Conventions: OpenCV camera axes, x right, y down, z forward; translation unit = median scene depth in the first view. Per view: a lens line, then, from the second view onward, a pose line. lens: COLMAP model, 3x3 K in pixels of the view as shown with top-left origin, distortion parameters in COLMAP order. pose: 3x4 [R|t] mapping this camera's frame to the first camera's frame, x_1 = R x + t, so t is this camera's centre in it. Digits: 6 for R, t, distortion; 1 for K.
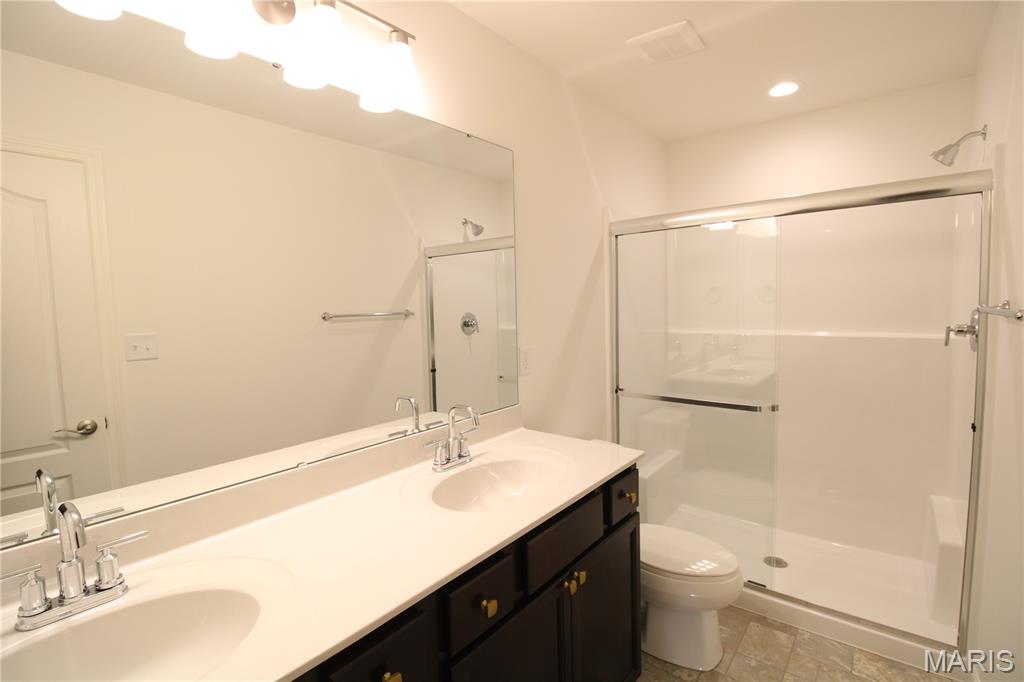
lens RADIAL K [[473.1, 0, 514.6], [0, 473.1, 339.3], [0, 0, 1]] dist [-0.008491, -0.006941]
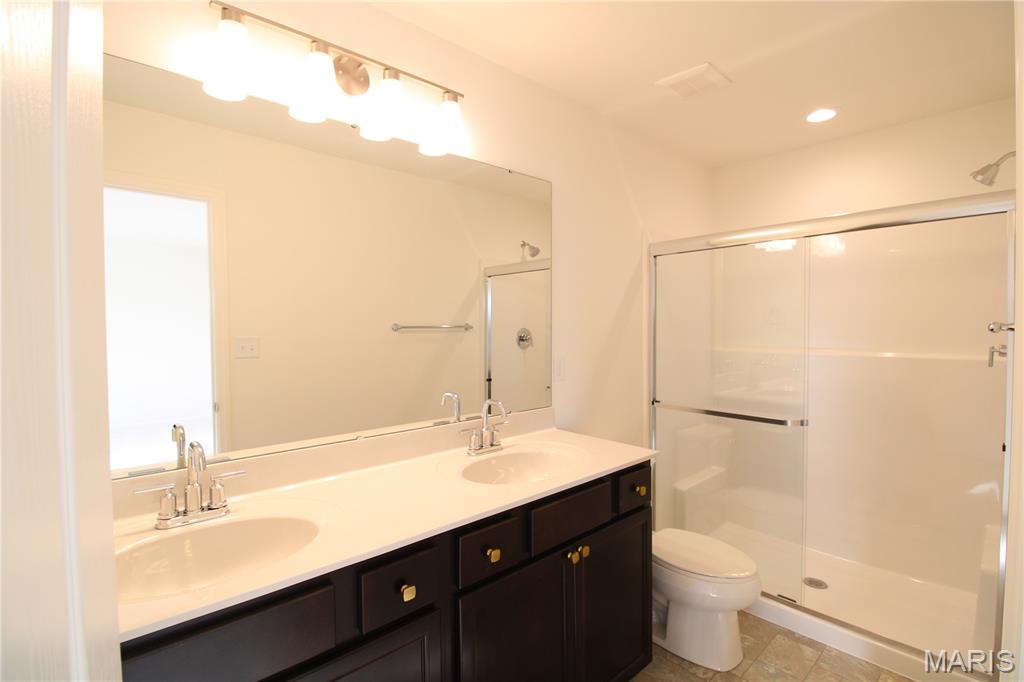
lens RADIAL K [[473.1, 0, 515.6], [0, 473.1, 338.9], [0, 0, 1]] dist [-0.008491, -0.006941]
pose [[0.987827, 0.023567, -0.153759, 0.095299], [-0.030380, 0.998651, -0.042112, 0.028940], [0.152559, 0.046271, 0.987211, -0.122436]]
